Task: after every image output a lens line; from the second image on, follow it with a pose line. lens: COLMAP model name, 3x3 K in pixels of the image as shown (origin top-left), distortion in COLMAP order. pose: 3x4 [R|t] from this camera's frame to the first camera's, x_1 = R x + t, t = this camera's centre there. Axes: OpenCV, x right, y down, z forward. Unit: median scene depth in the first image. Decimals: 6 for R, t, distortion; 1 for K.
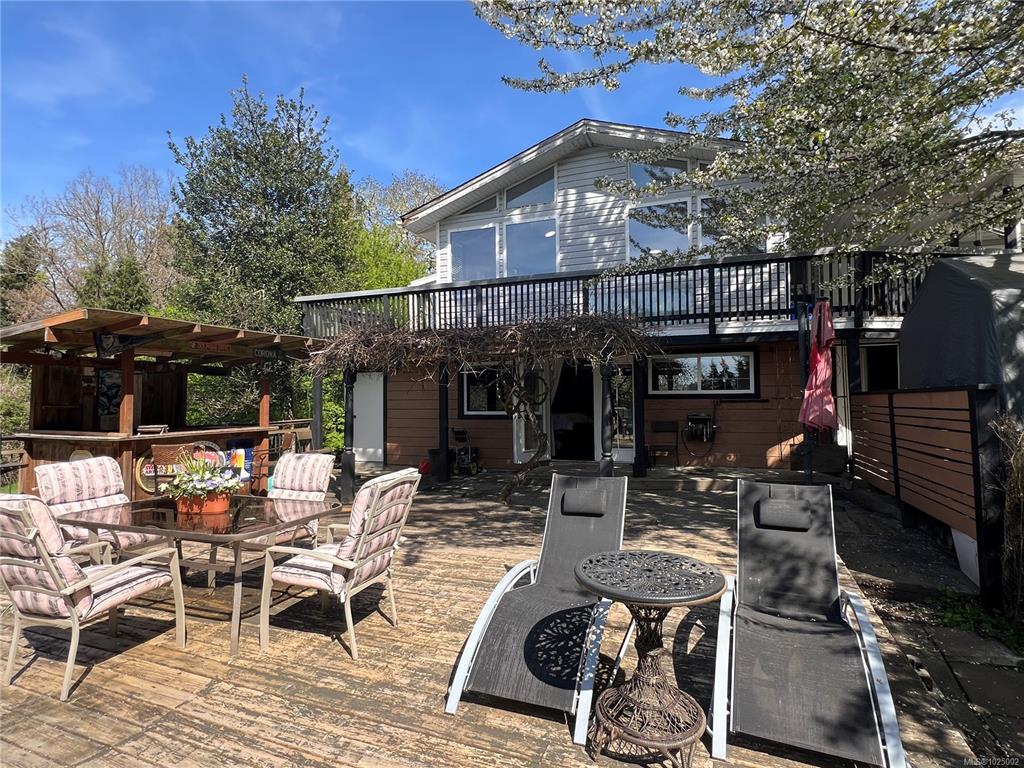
lens RADIAL K [[533.9, 0, 513.2], [0, 533.9, 384.2], [0, 0, 1]] dist [-0.003835, -0.000461]
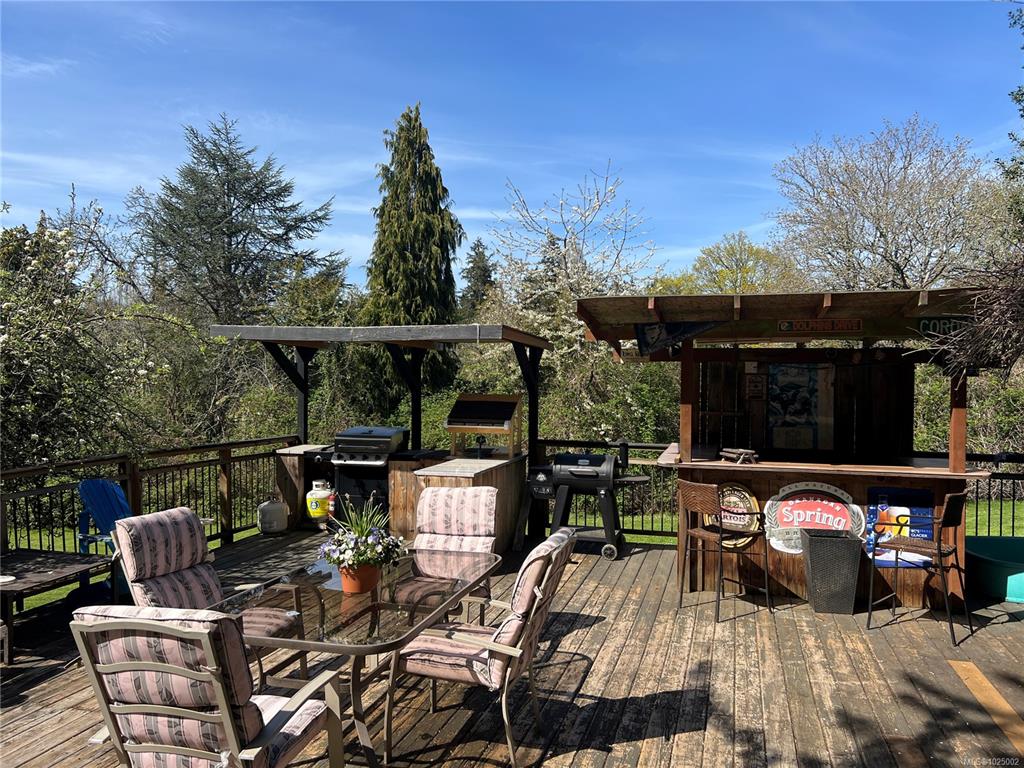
lens RADIAL K [[769.1, 0, 512.6], [0, 769.1, 382.7], [0, 0, 1]] dist [0.000563, -0.005165]
pose [[0.098663, 0.012585, -0.995041, 0.167976], [0.015631, 0.999777, 0.014195, -0.016050], [0.994998, -0.016954, 0.098444, 0.398299]]
